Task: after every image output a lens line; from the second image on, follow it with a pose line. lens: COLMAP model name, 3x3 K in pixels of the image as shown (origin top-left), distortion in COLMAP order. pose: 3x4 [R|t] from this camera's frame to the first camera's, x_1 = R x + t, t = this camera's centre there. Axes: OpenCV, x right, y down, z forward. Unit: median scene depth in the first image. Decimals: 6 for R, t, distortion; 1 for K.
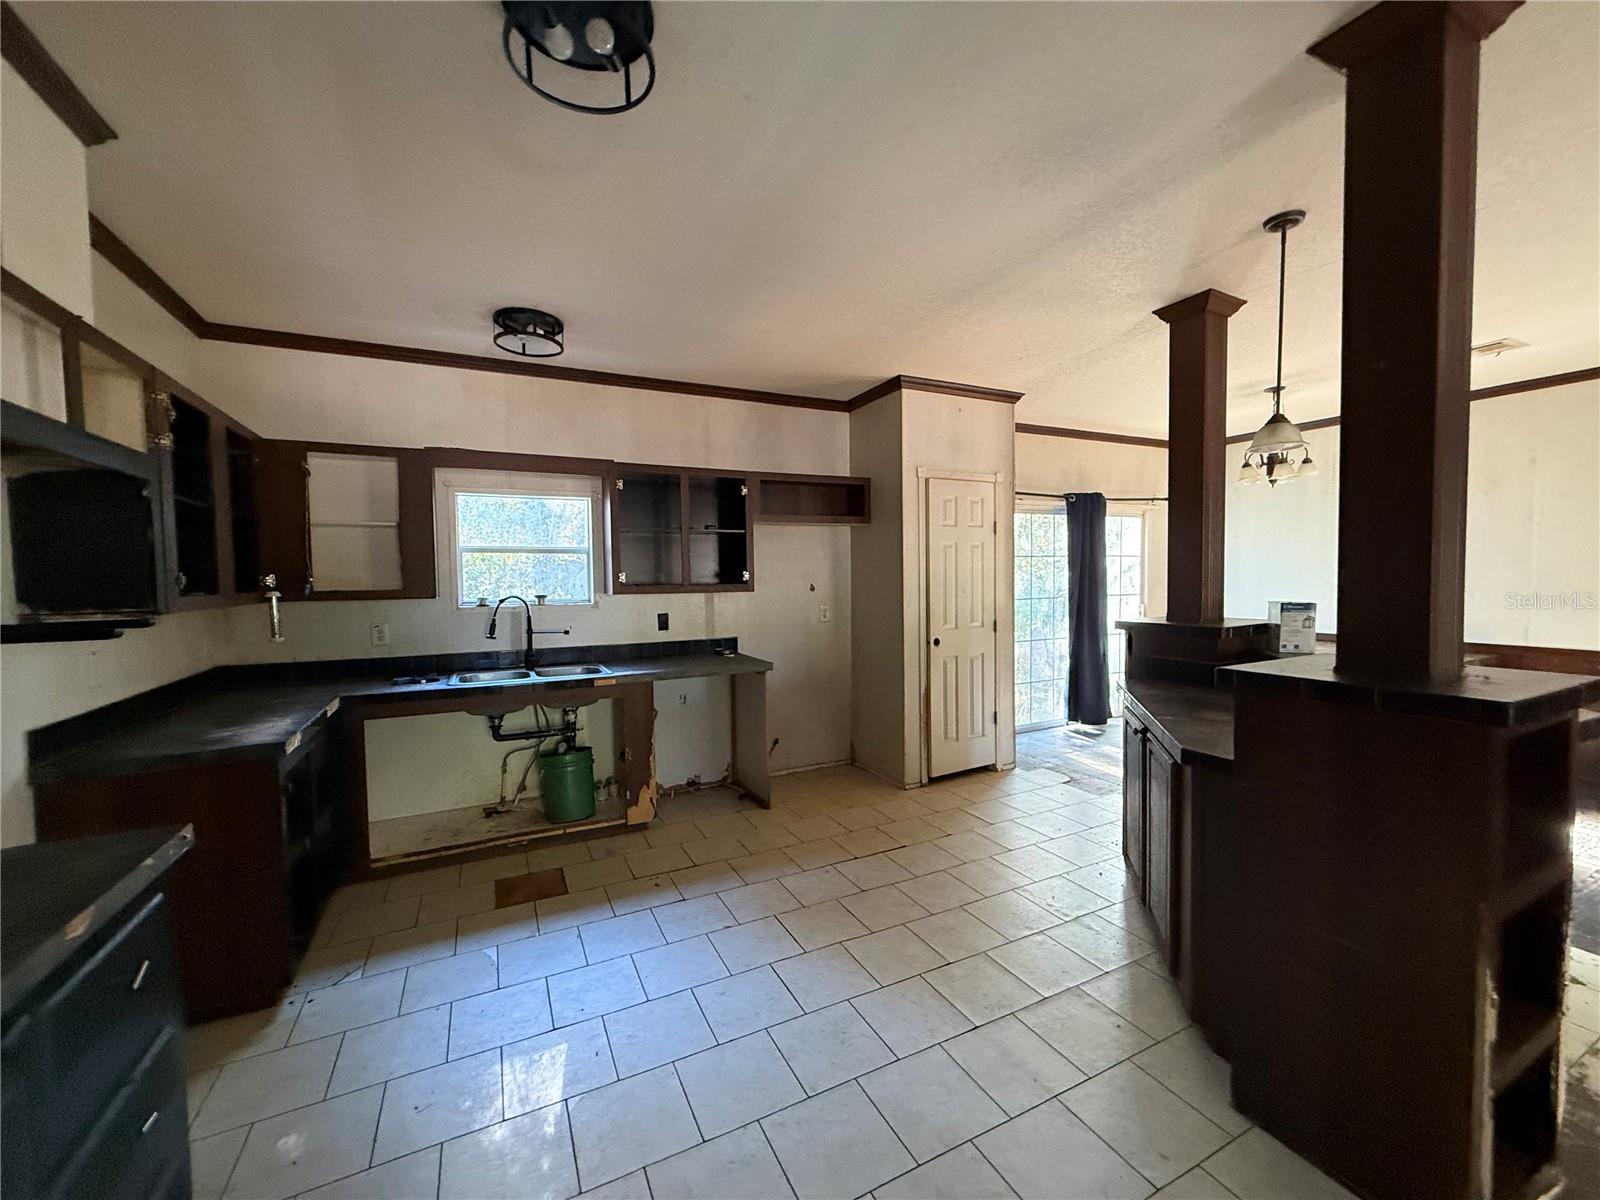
lens RADIAL K [[635.7, 0, 796.3], [0, 635.7, 602.3], [0, 0, 1]] dist [-0.000503, -0.000006]
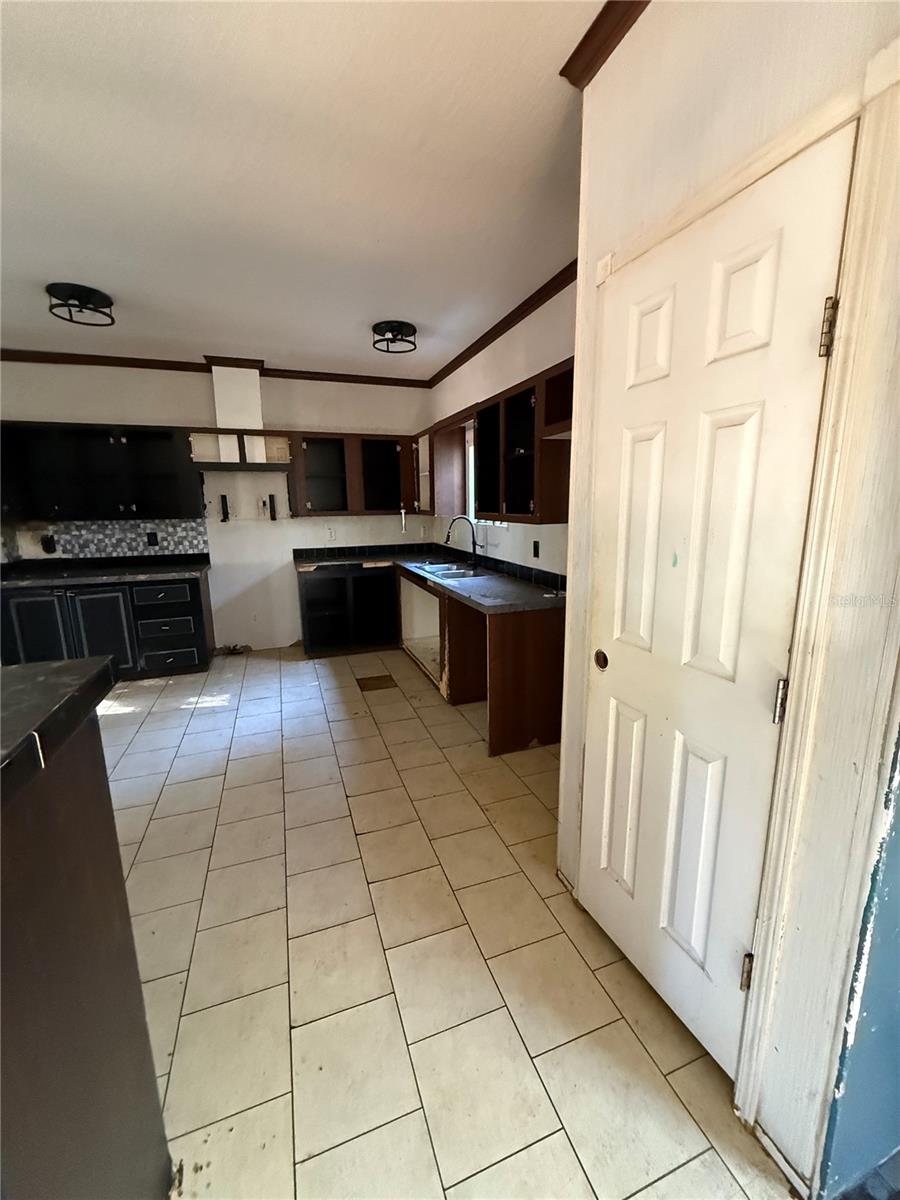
lens RADIAL K [[476.8, 0, 449.6], [0, 476.8, 597.4], [0, 0, 1]] dist [-0.000503, -0.000006]
pose [[-0.112997, 0.207567, -0.971673, 0.669153], [-0.030047, 0.976775, 0.212151, -0.061299], [0.993141, 0.053168, -0.104136, 1.104625]]
